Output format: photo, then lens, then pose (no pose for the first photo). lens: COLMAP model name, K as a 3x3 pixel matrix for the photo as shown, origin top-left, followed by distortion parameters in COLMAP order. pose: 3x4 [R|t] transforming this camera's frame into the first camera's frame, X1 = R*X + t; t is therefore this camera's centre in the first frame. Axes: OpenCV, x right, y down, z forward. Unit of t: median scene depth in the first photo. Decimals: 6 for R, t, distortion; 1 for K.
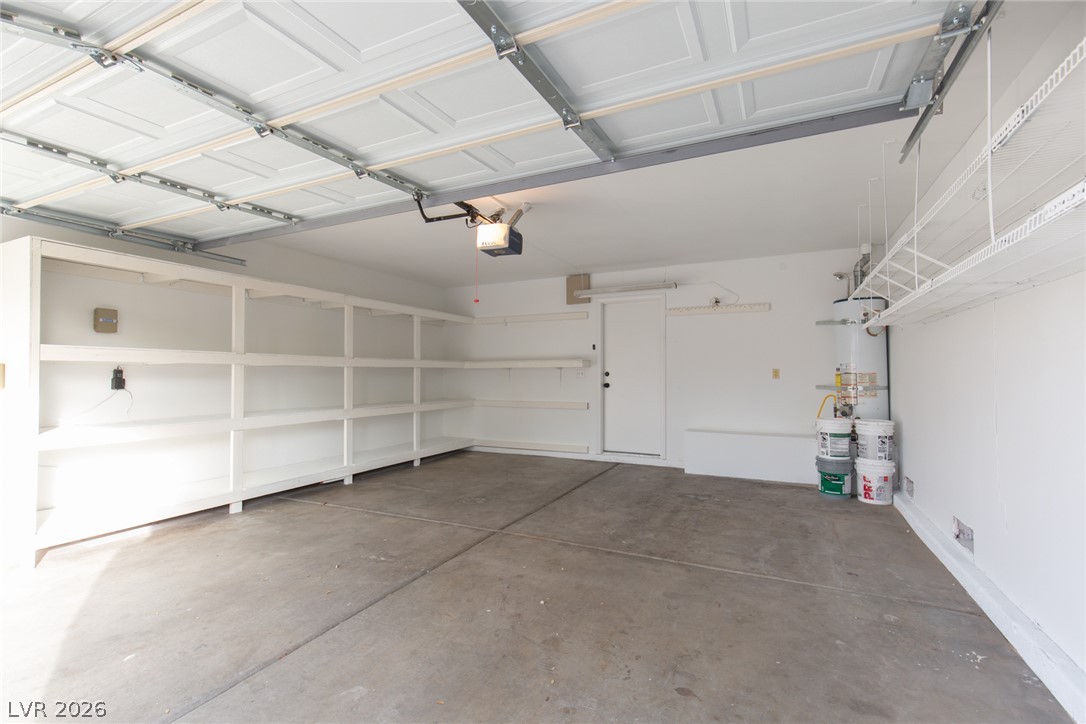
lens RADIAL K [[494.4, 0, 543.4], [0, 494.4, 362.7], [0, 0, 1]] dist [0.010898, -0.002359]
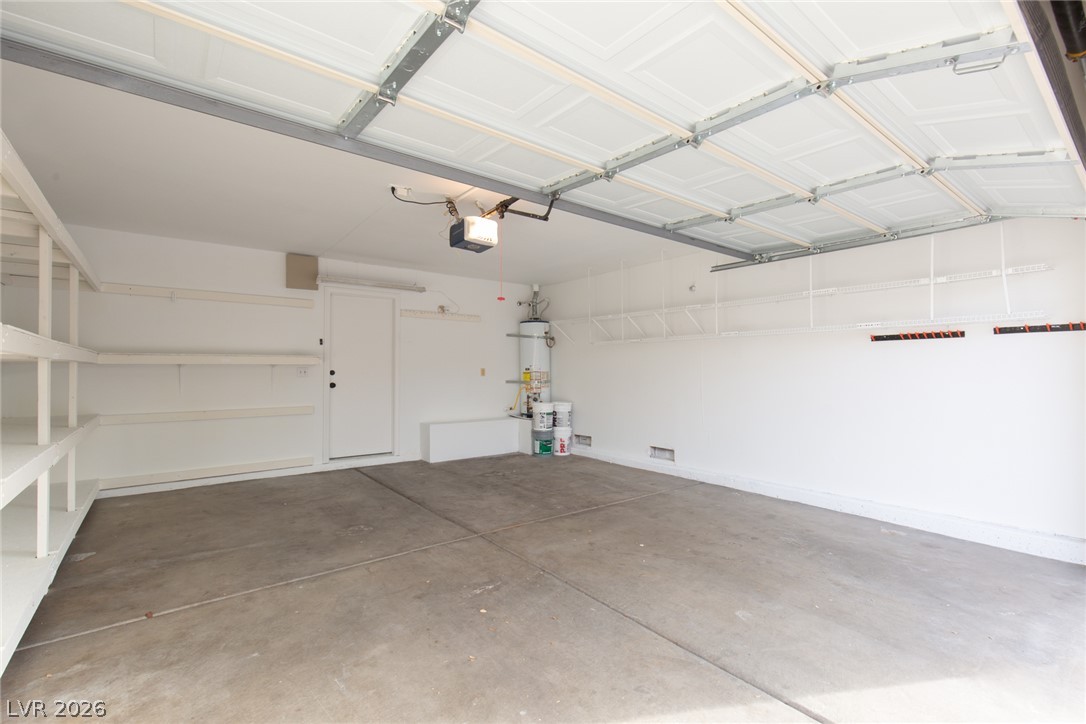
lens RADIAL K [[494.4, 0, 545.2], [0, 494.4, 366.7], [0, 0, 1]] dist [0.010898, -0.002359]
pose [[0.425613, 0.007623, 0.904873, -0.885550], [-0.021355, 0.999771, 0.001622, 0.003578], [-0.904653, -0.020014, 0.425678, 0.451904]]
